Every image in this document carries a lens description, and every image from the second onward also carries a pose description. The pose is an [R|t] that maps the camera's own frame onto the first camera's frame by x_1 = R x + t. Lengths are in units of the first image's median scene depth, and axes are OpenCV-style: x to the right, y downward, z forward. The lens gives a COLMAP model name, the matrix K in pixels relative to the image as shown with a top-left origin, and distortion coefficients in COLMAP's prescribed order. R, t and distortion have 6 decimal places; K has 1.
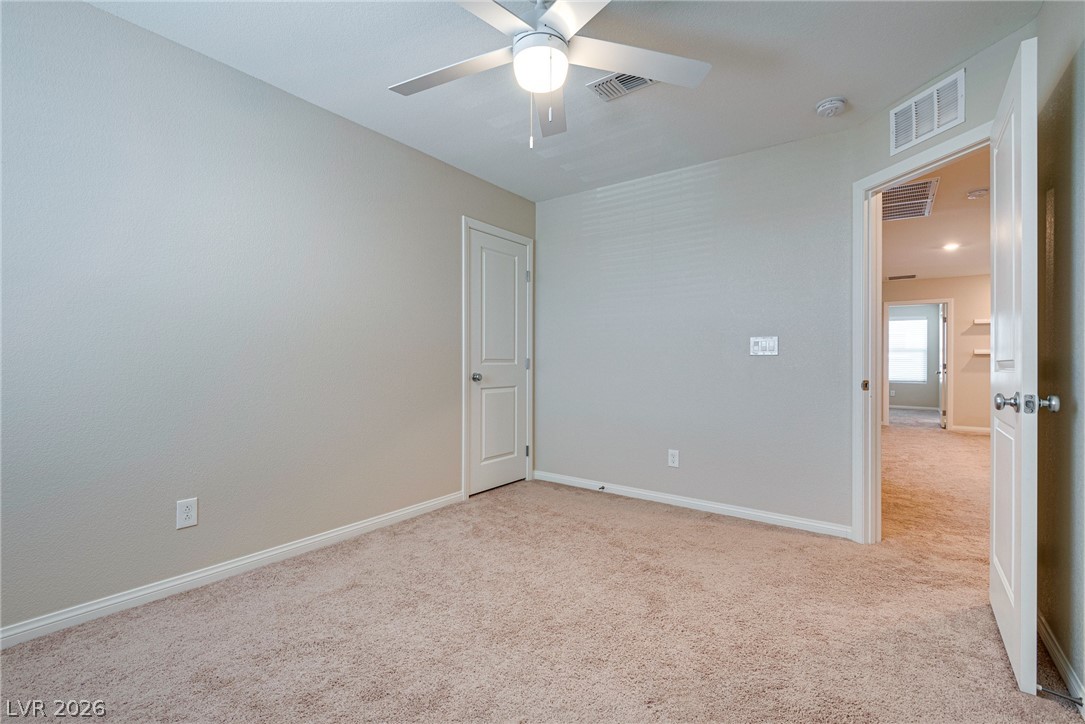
lens RADIAL K [[500.5, 0, 537.7], [0, 500.5, 347.4], [0, 0, 1]] dist [0.032647, -0.012714]
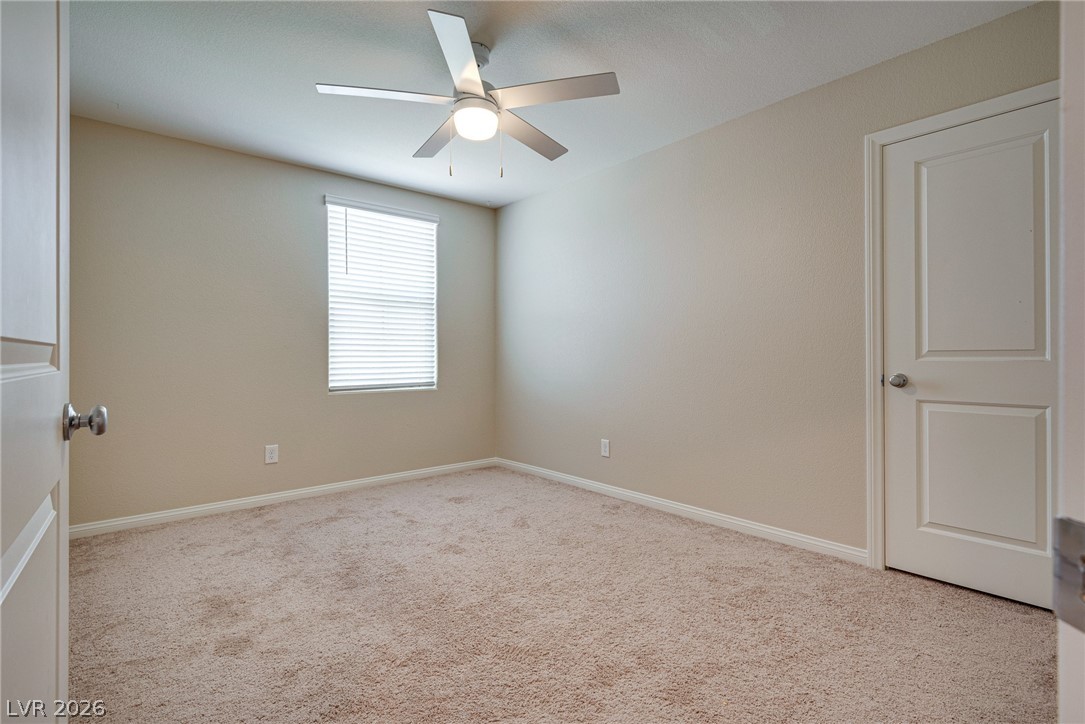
lens RADIAL K [[500.5, 0, 537.7], [0, 500.5, 347.4], [0, 0, 1]] dist [0.032647, -0.012714]
pose [[-0.246790, -0.027584, -0.968676, 0.607284], [0.029731, 0.998909, -0.036020, 0.028379], [0.968613, -0.037689, -0.245701, 0.747262]]
